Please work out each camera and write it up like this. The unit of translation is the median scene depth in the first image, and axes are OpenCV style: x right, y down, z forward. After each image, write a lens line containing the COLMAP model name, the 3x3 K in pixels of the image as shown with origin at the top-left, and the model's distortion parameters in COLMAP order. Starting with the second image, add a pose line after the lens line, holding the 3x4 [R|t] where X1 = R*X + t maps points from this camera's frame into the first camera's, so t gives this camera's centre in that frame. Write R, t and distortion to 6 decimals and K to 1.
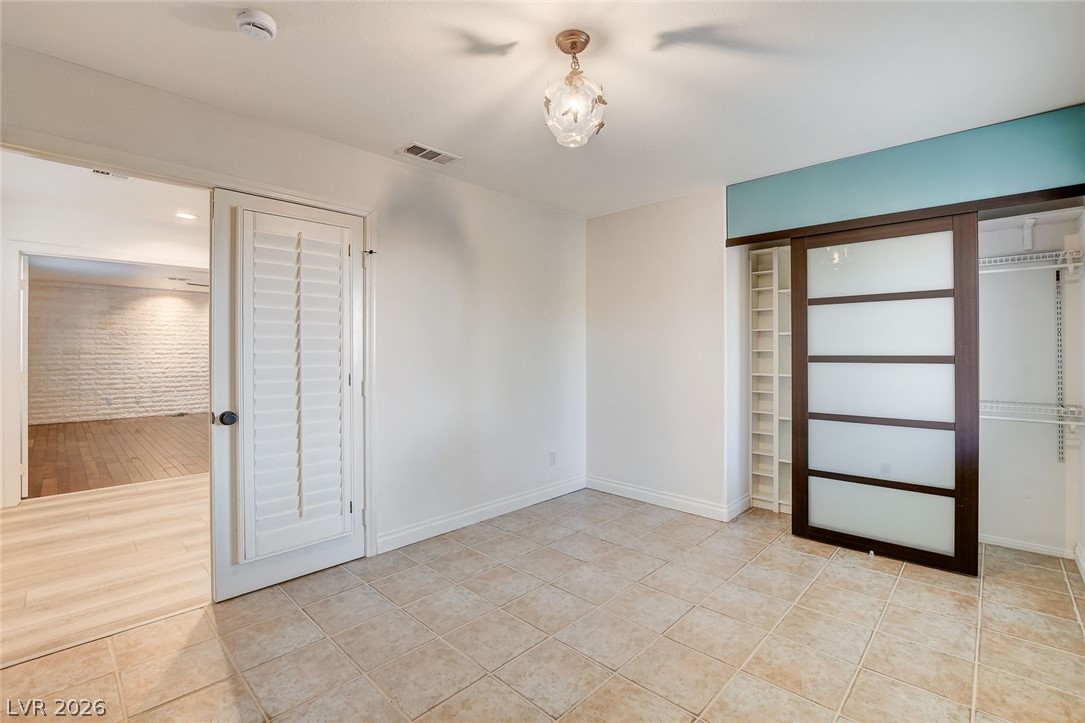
lens RADIAL K [[482.9, 0, 542.2], [0, 482.9, 352.4], [0, 0, 1]] dist [-0.022784, 0.000550]
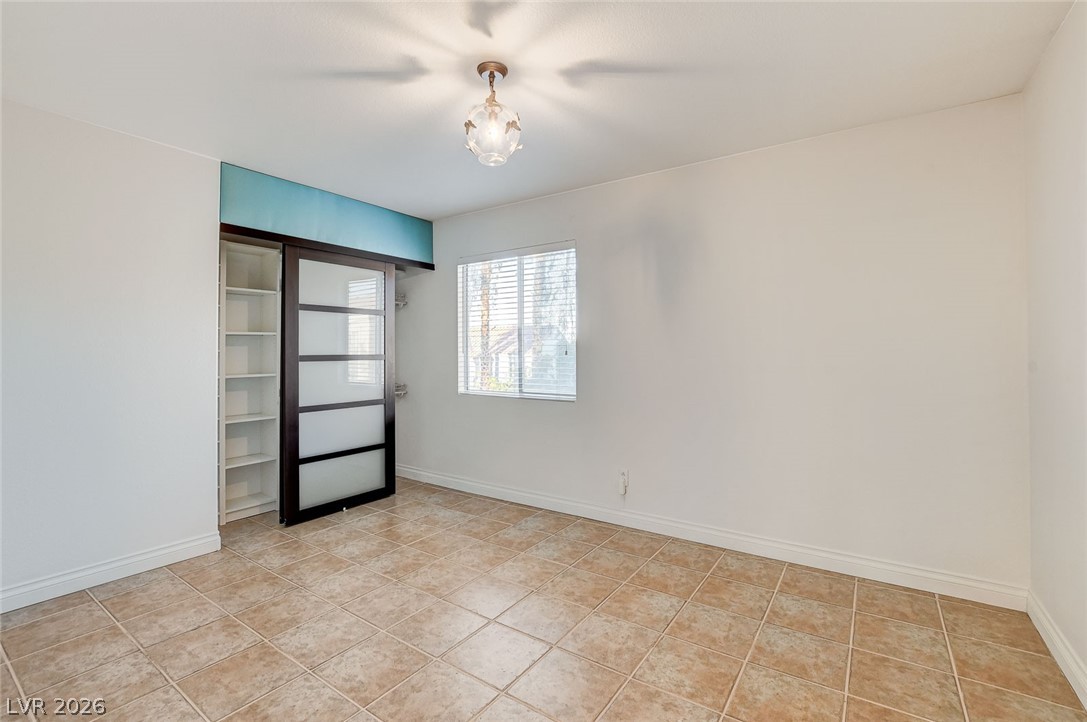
lens RADIAL K [[482.2, 0, 539.9], [0, 482.2, 347.5], [0, 0, 1]] dist [-0.020266, 0.000686]
pose [[-0.156062, 0.013661, 0.987653, -0.733080], [0.004407, 0.999904, -0.013134, 0.006468], [-0.987737, 0.002303, -0.156107, 0.746913]]
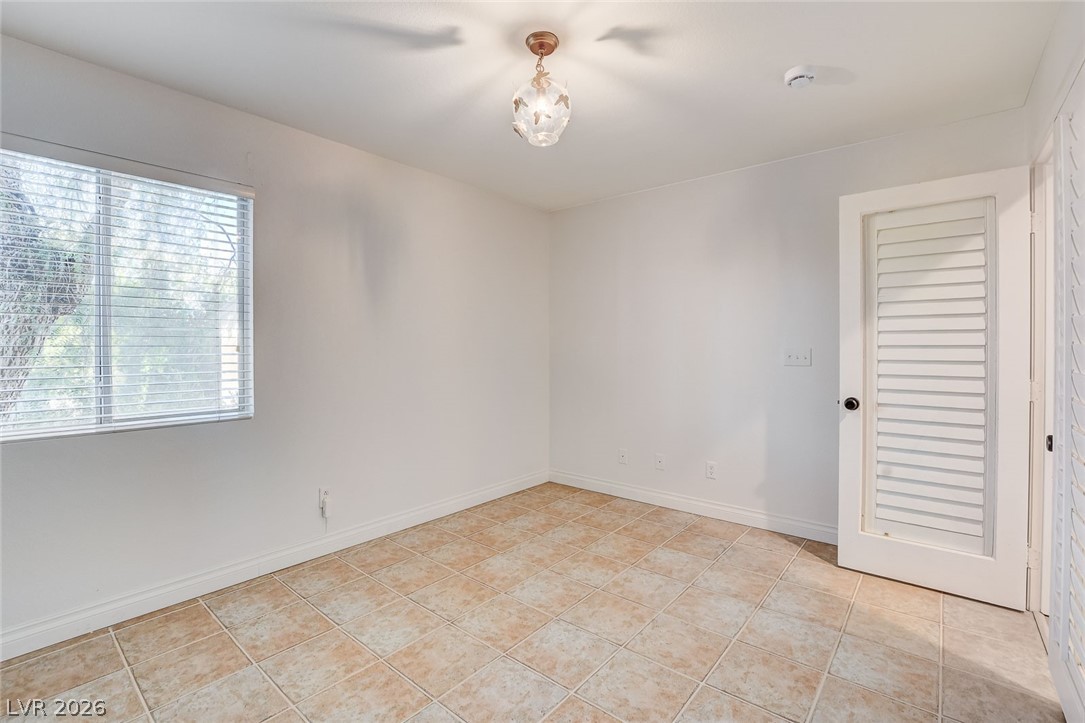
lens RADIAL K [[482.9, 0, 542.2], [0, 482.9, 352.4], [0, 0, 1]] dist [-0.022784, 0.000550]
pose [[-0.998119, 0.004011, -0.061171, 0.091177], [0.003139, 0.999892, 0.014337, 0.000063], [0.061222, 0.014118, -0.998024, 1.424749]]
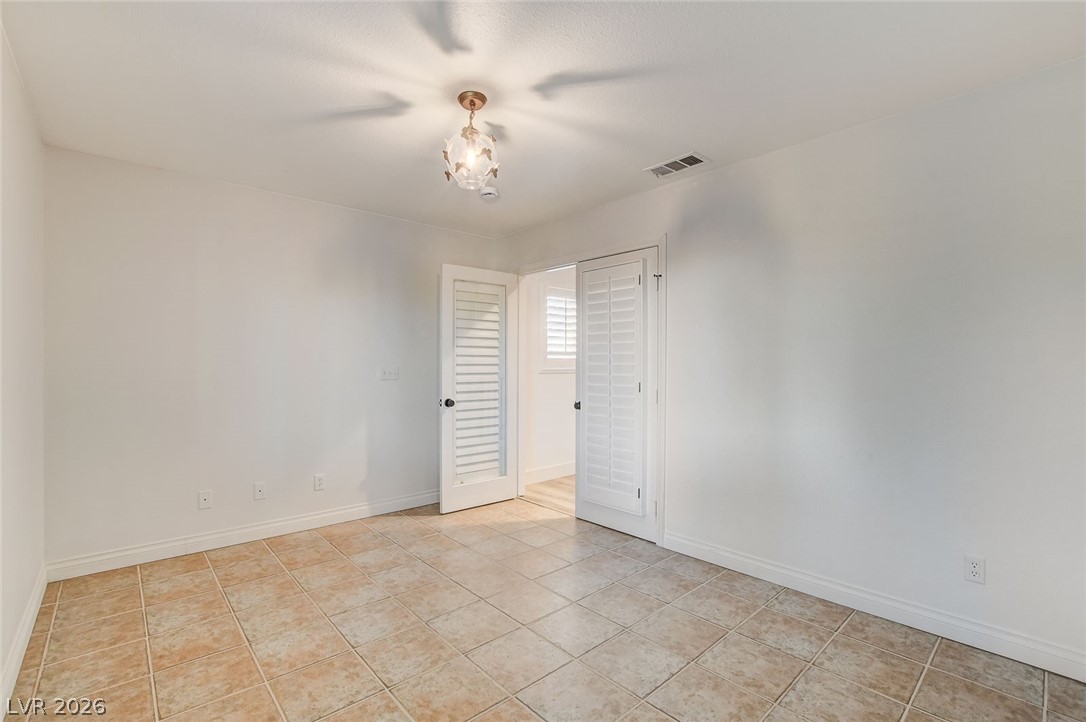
lens RADIAL K [[485.4, 0, 531.3], [0, 485.4, 368.5], [0, 0, 1]] dist [-0.054771, 0.014319]
pose [[-0.088664, 0.011473, -0.995996, 0.858553], [-0.003003, 0.999926, 0.011785, -0.002481], [0.996057, 0.004036, -0.088623, 0.876208]]
